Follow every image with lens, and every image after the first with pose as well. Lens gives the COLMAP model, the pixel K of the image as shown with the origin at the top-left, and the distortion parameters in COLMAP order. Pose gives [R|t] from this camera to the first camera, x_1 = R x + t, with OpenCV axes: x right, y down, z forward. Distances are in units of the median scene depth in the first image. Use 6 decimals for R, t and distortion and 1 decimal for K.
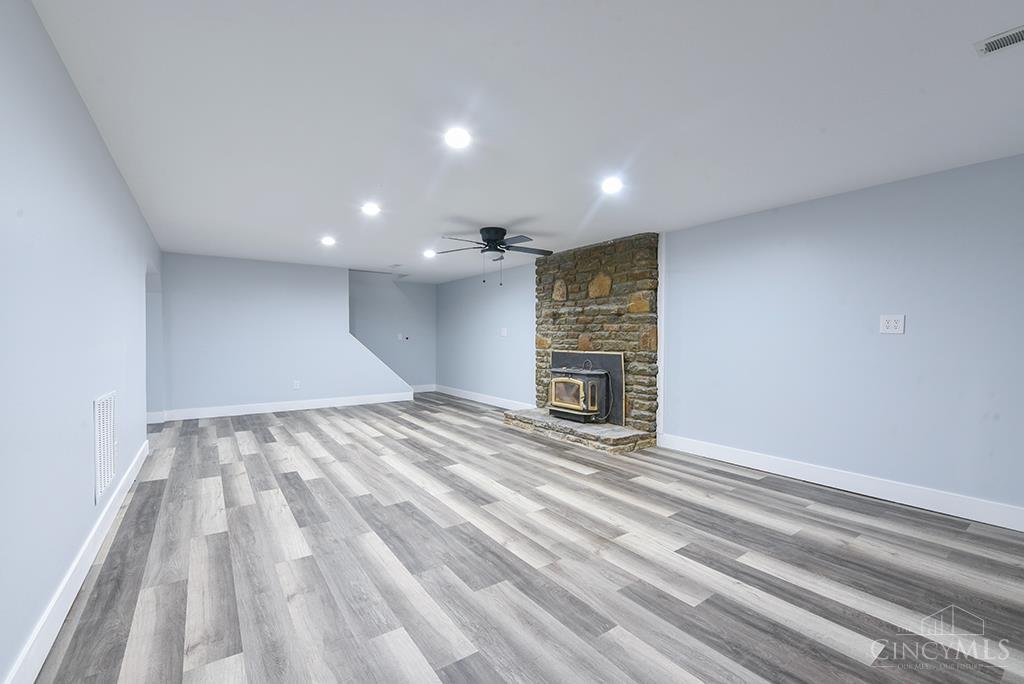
lens RADIAL K [[437.0, 0, 507.6], [0, 437.0, 339.6], [0, 0, 1]] dist [-0.005363, -0.000682]
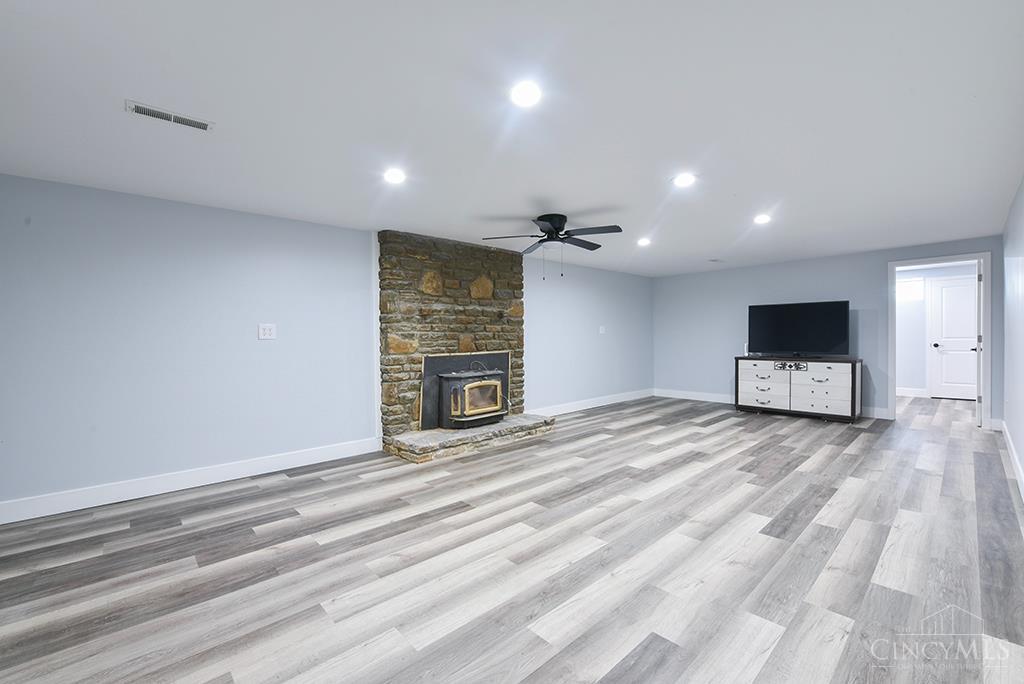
lens RADIAL K [[437.0, 0, 507.4], [0, 437.0, 338.9], [0, 0, 1]] dist [-0.005363, -0.000682]
pose [[-0.147534, -0.009902, 0.989007, -0.820933], [0.016095, 0.999793, 0.012411, -0.014616], [-0.988926, 0.017750, -0.147344, 1.108233]]
